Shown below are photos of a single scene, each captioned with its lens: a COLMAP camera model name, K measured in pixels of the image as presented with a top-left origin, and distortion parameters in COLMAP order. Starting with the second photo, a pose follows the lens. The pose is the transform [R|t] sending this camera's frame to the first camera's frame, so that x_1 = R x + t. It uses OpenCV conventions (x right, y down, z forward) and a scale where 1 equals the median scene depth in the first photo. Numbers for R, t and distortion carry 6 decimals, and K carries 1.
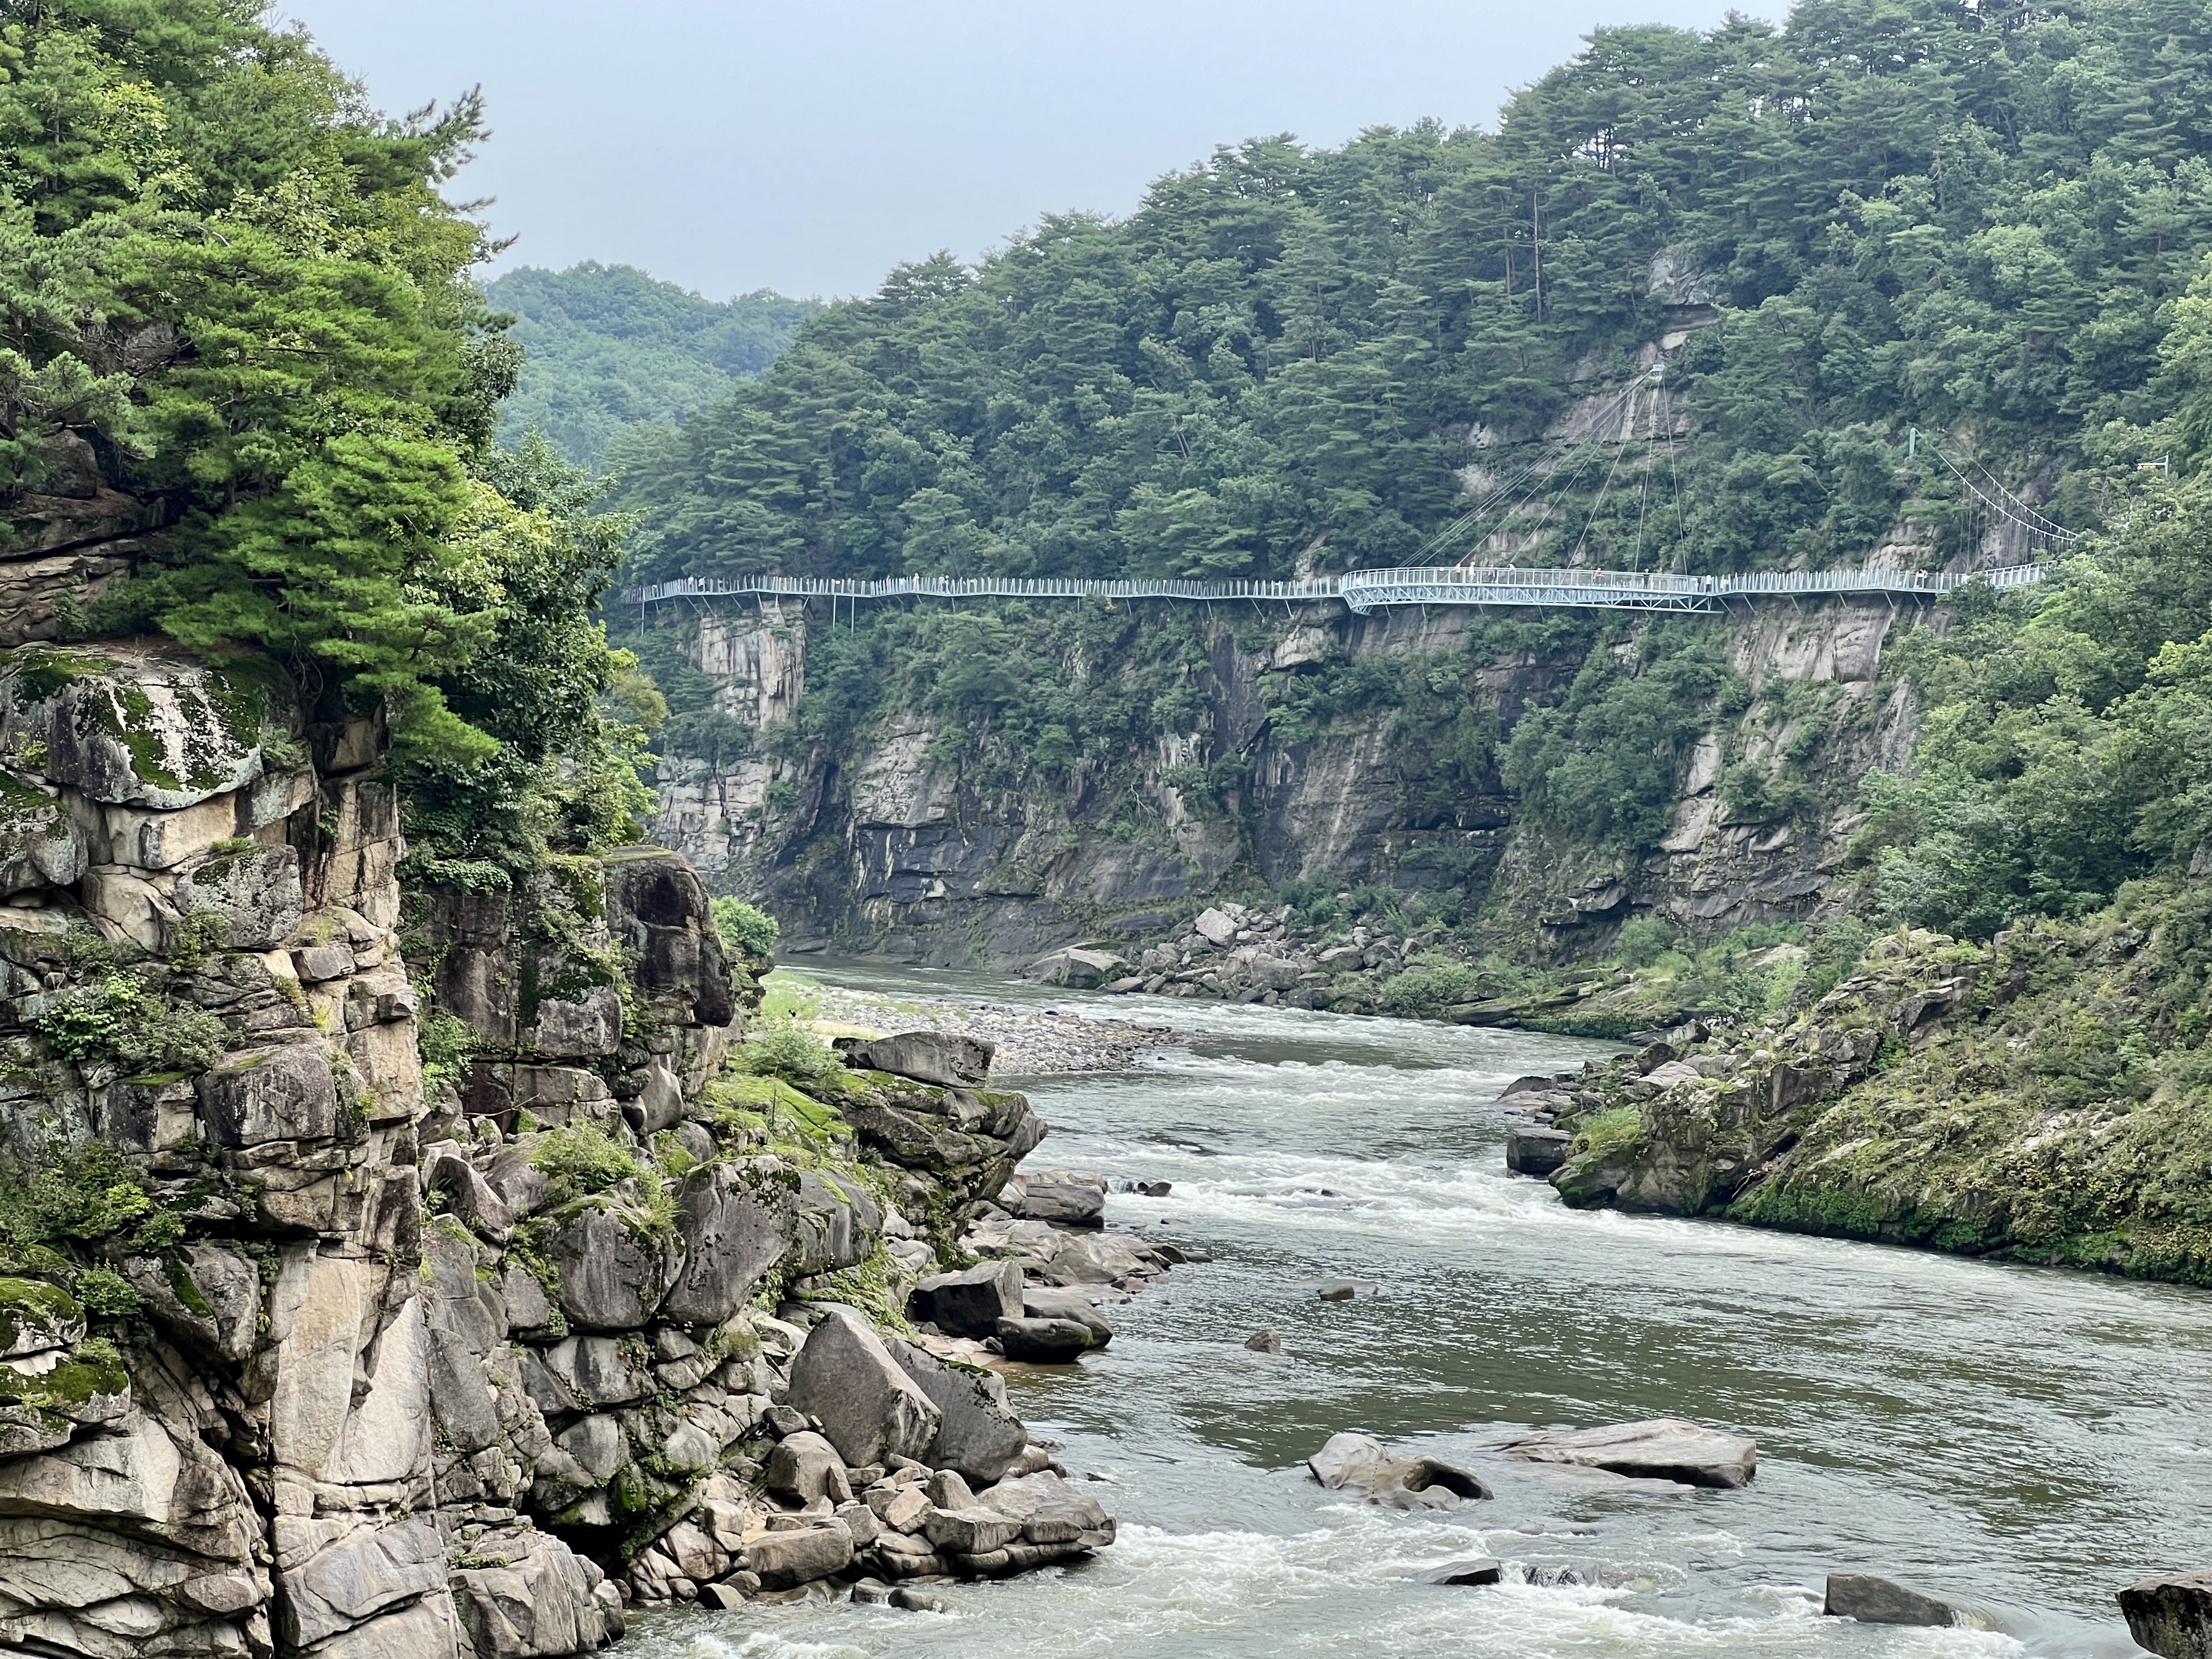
lens RADIAL K [[5138.7, 0, 1099.1], [0, 5138.7, 818.0], [0, 0, 1]] dist [0.220166, 0.000000]
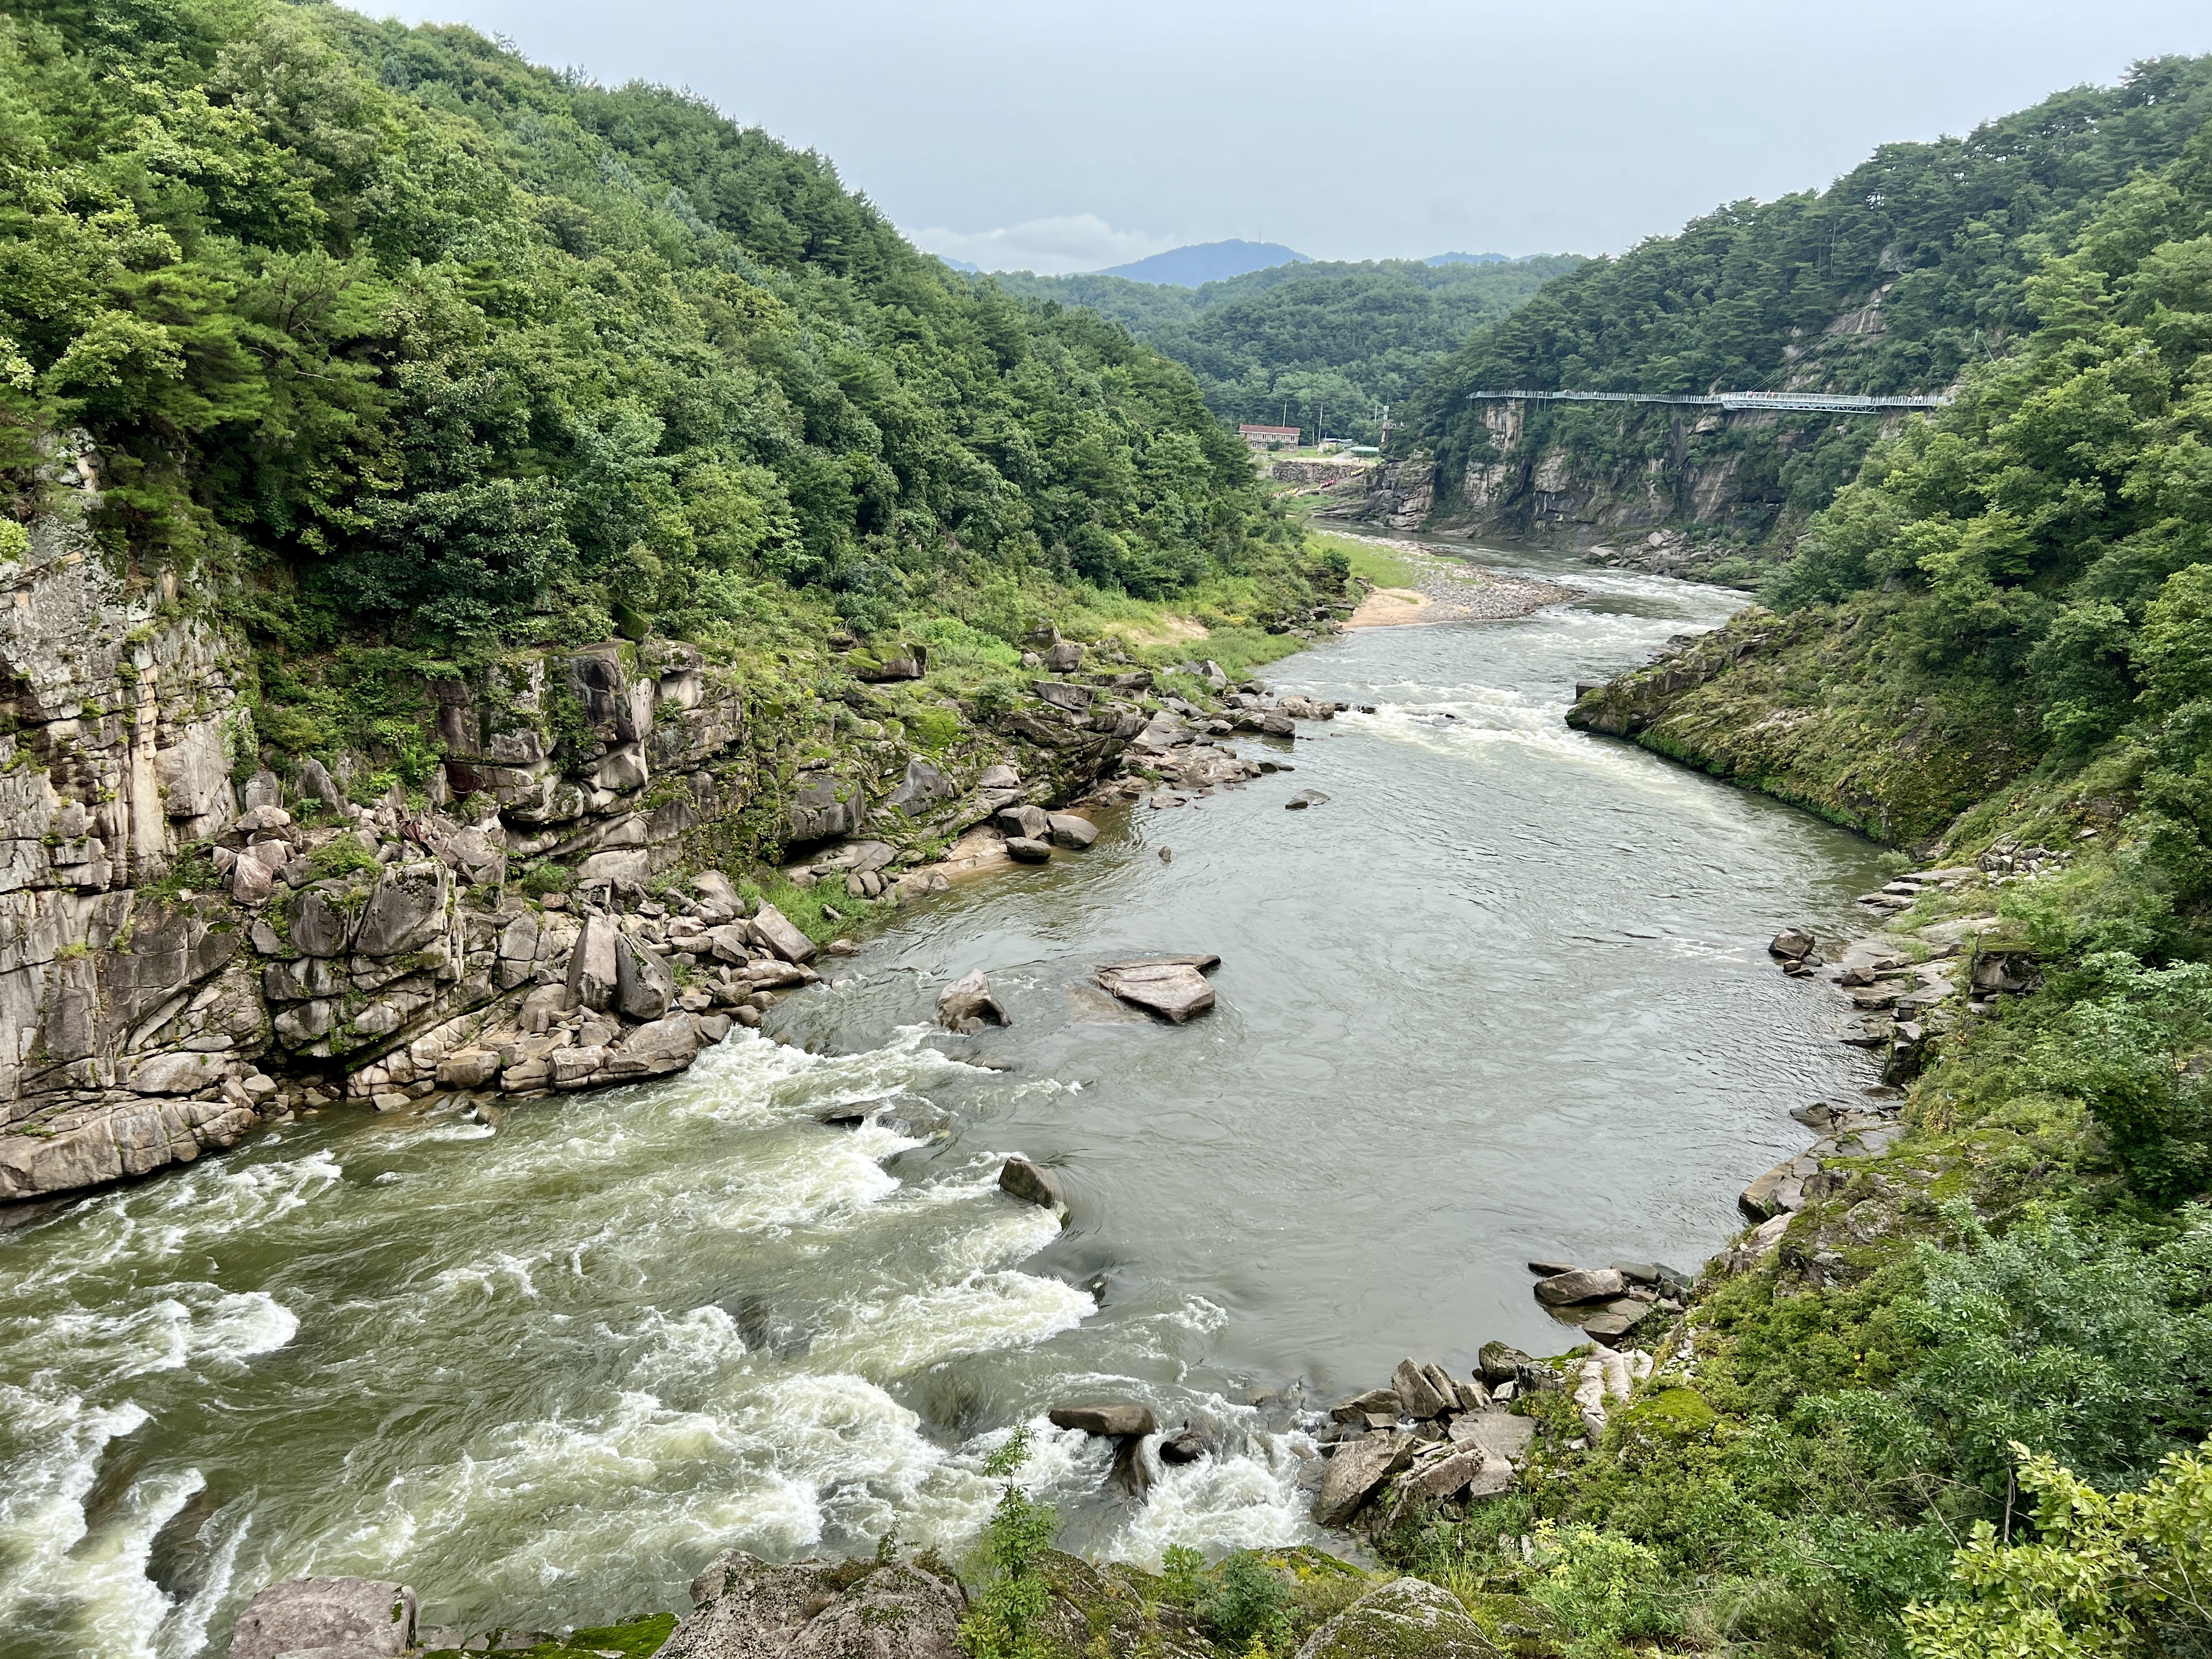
lens RADIAL K [[1650.7, 0, 1128.2], [0, 1650.7, 820.3], [0, 0, 1]] dist [0.060938, -0.056881]
pose [[0.923111, 0.101670, -0.370849, 0.187005], [-0.017621, 0.974585, 0.223326, -0.041339], [0.384130, -0.199620, 0.901441, 0.286828]]
